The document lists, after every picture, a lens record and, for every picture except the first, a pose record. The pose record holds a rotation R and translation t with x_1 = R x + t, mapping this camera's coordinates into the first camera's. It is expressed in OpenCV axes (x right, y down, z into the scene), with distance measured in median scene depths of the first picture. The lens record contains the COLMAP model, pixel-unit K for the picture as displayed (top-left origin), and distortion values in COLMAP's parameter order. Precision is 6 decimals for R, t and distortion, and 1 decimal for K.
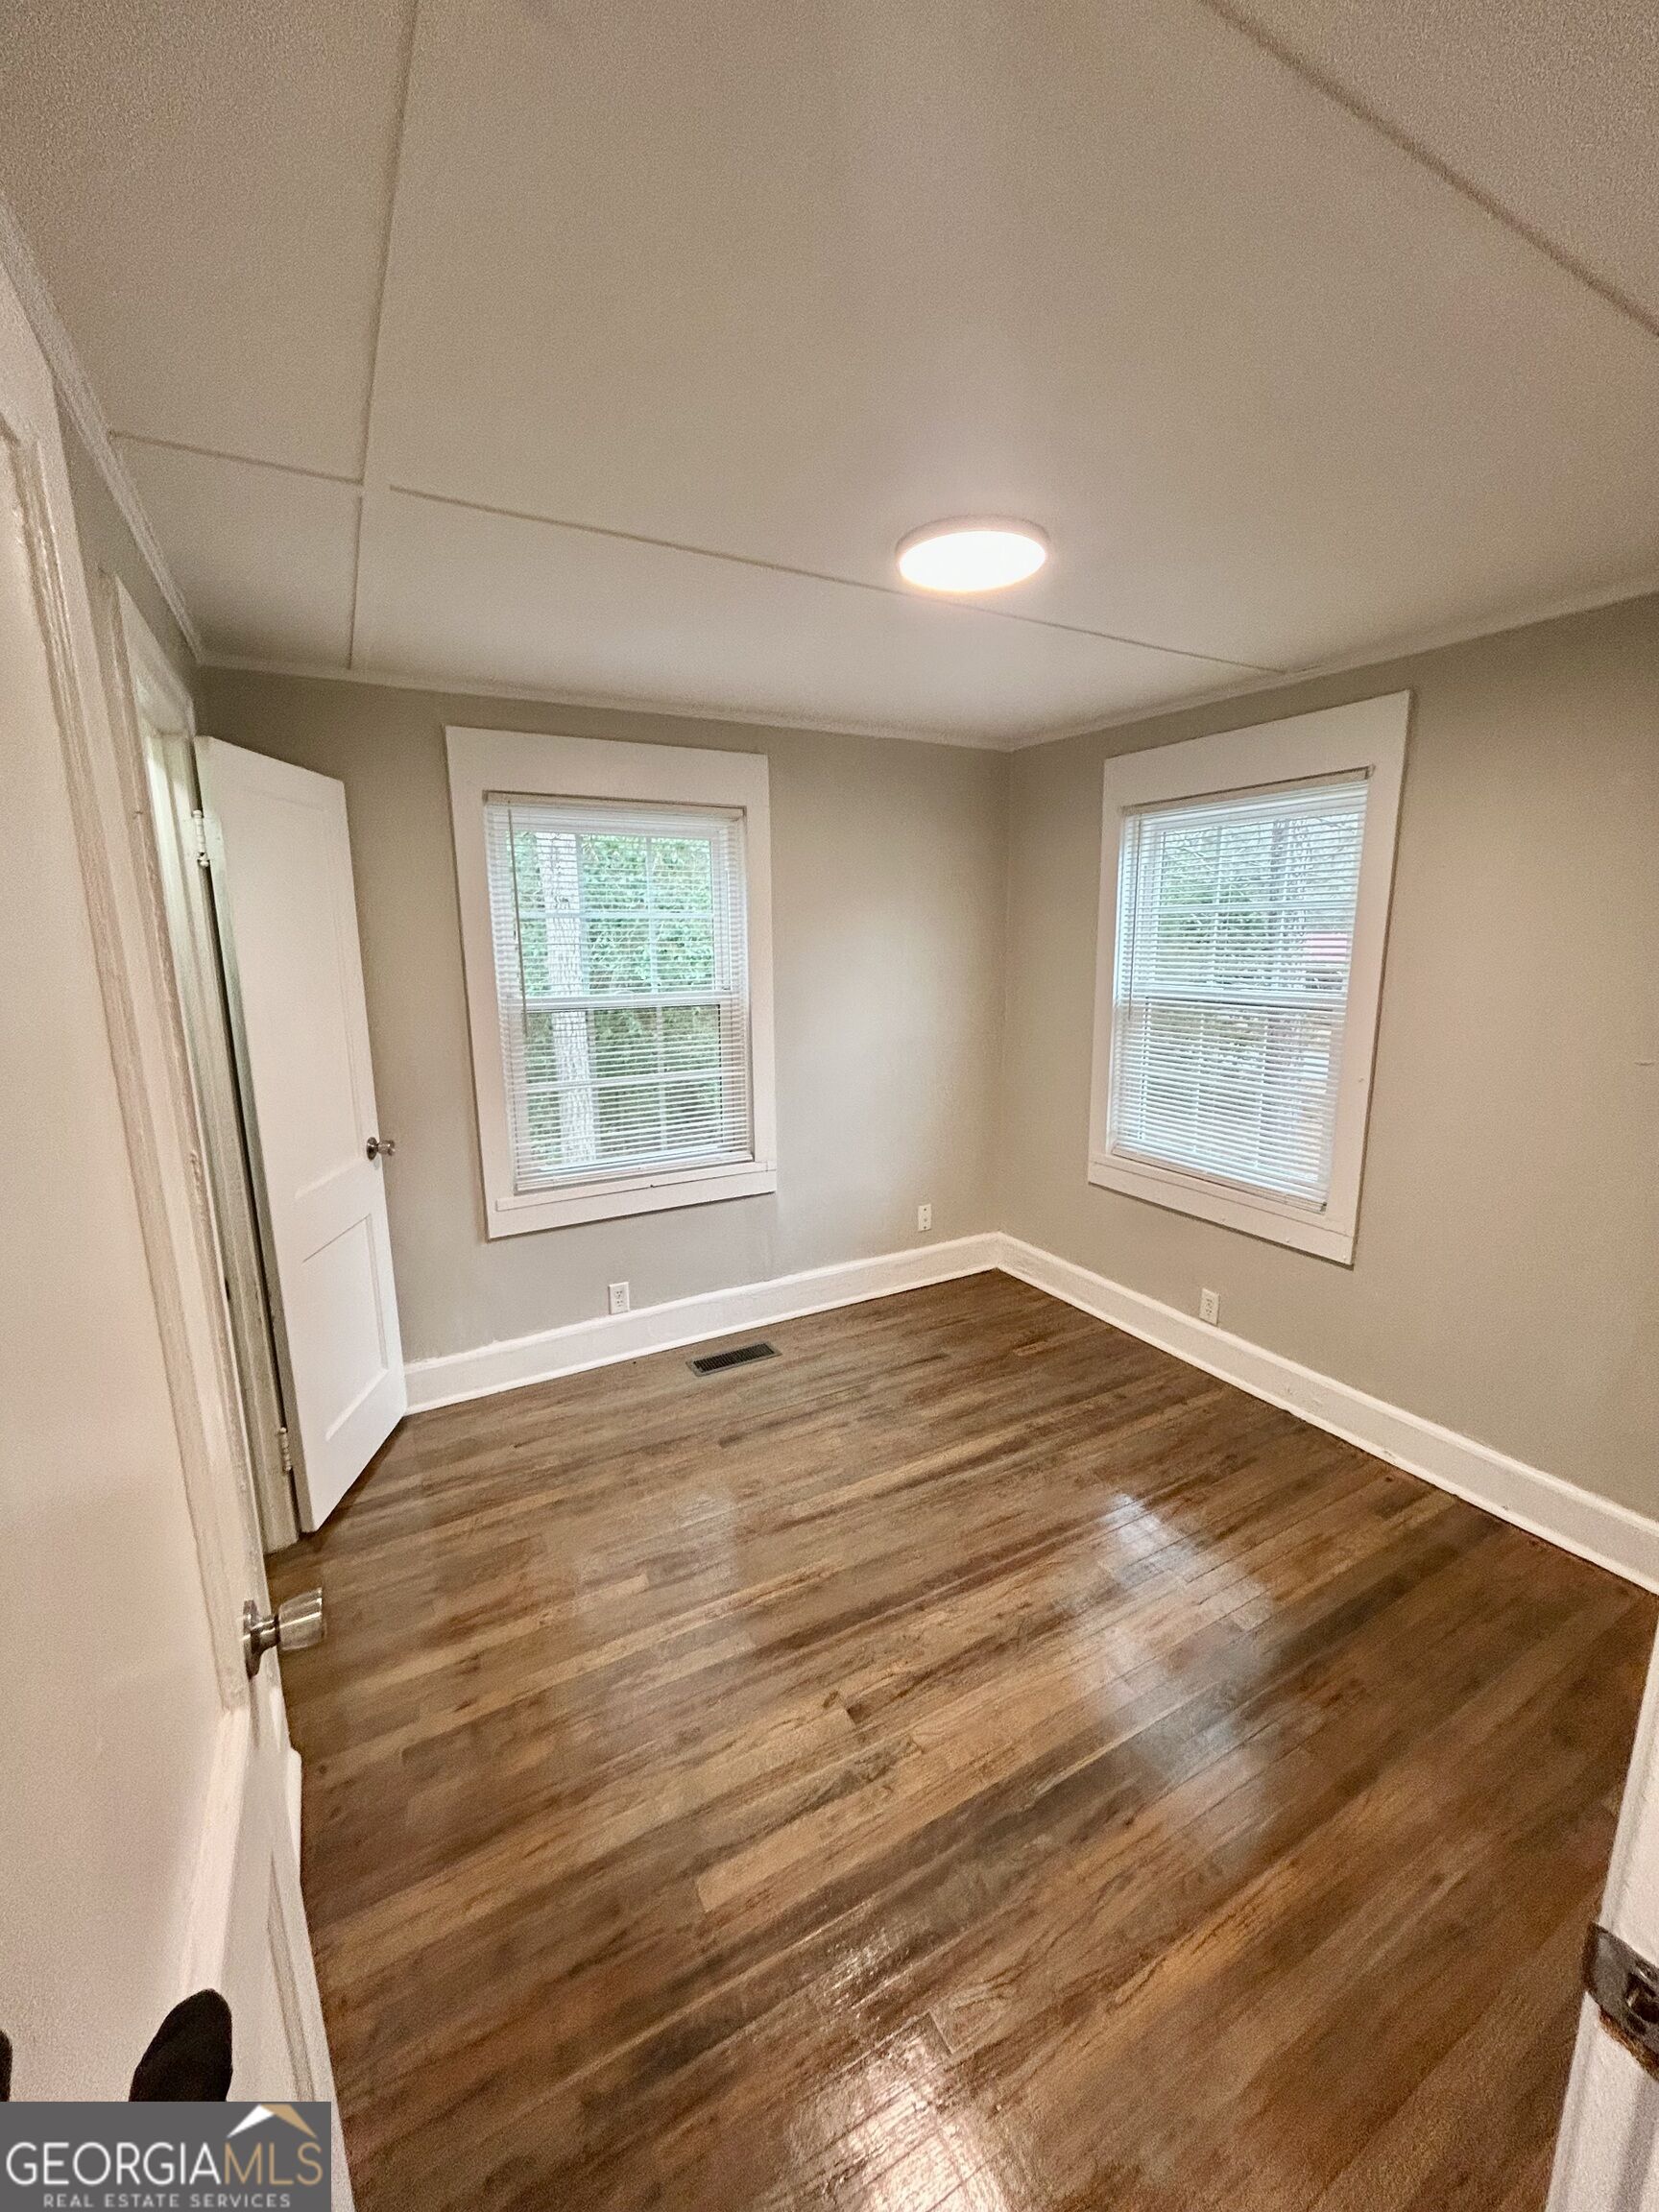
lens RADIAL K [[887.3, 0, 823.6], [0, 887.3, 1106.8], [0, 0, 1]] dist [0.008071, 0.000601]
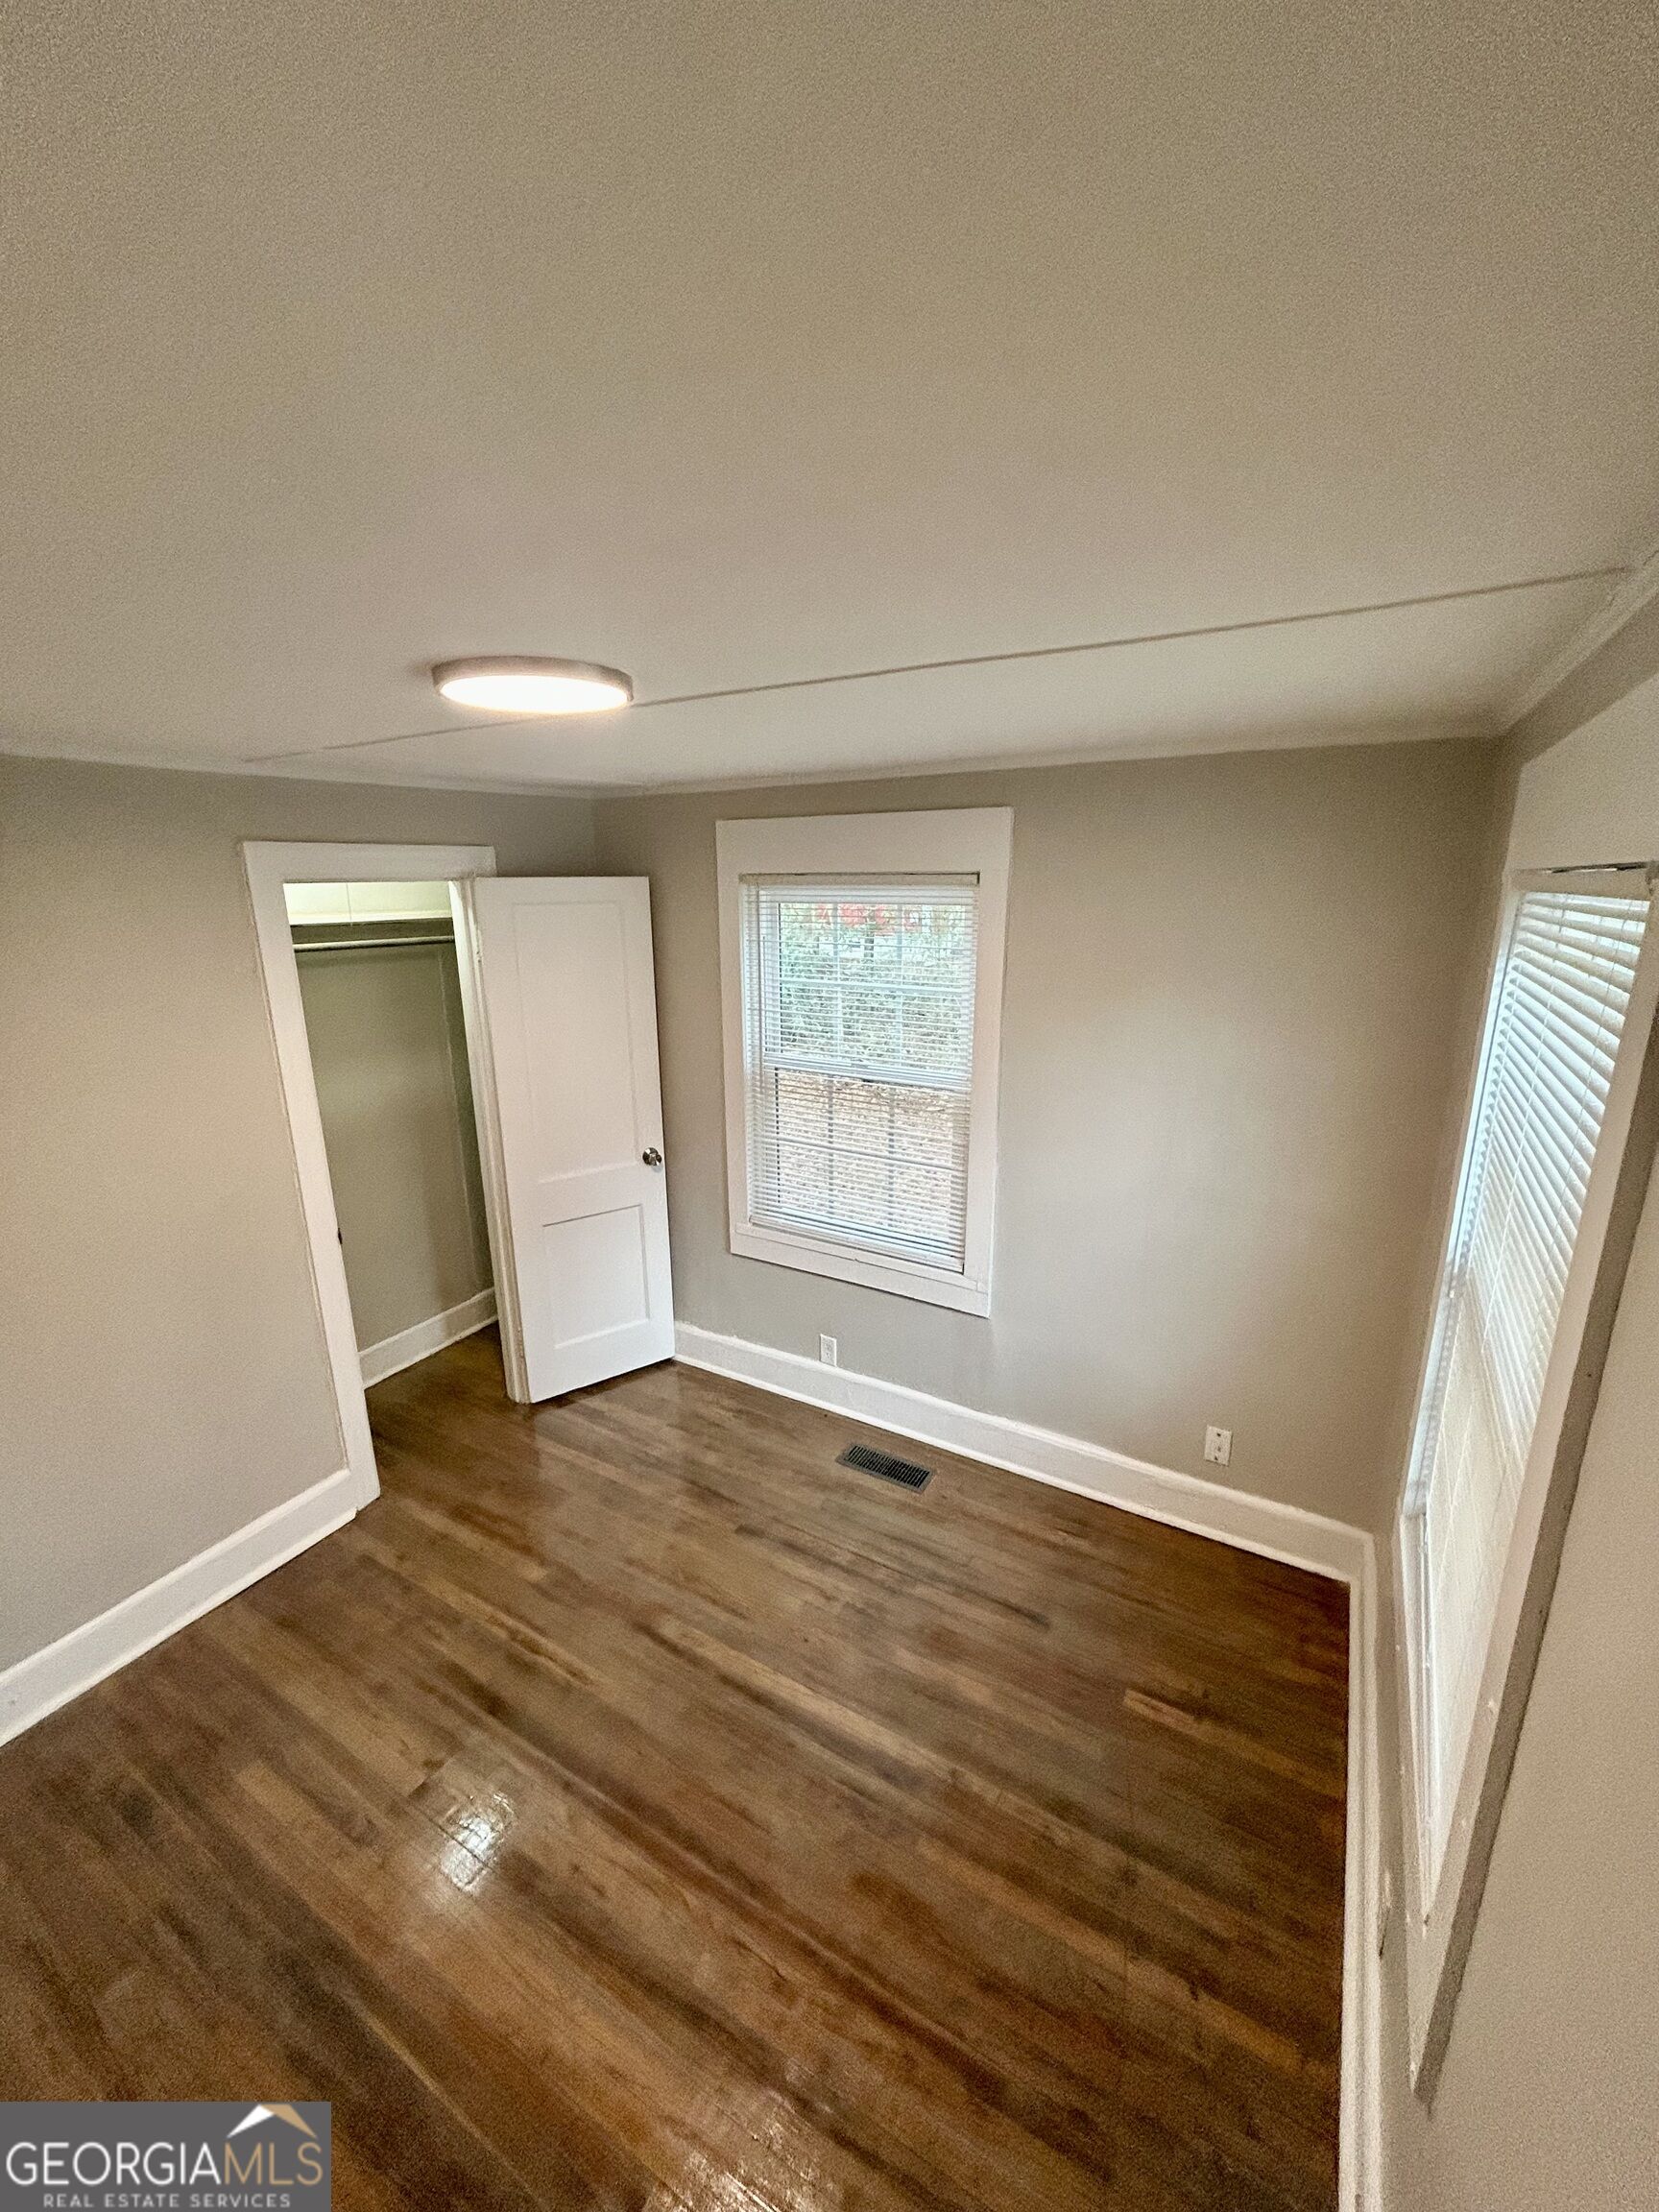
lens RADIAL K [[887.3, 0, 838.1], [0, 887.3, 1115.7], [0, 0, 1]] dist [0.008071, 0.000601]
pose [[0.508730, 0.229216, -0.829852, 0.651458], [-0.168059, 0.971802, 0.165398, -0.255667], [0.844364, 0.055321, 0.532907, 0.507809]]
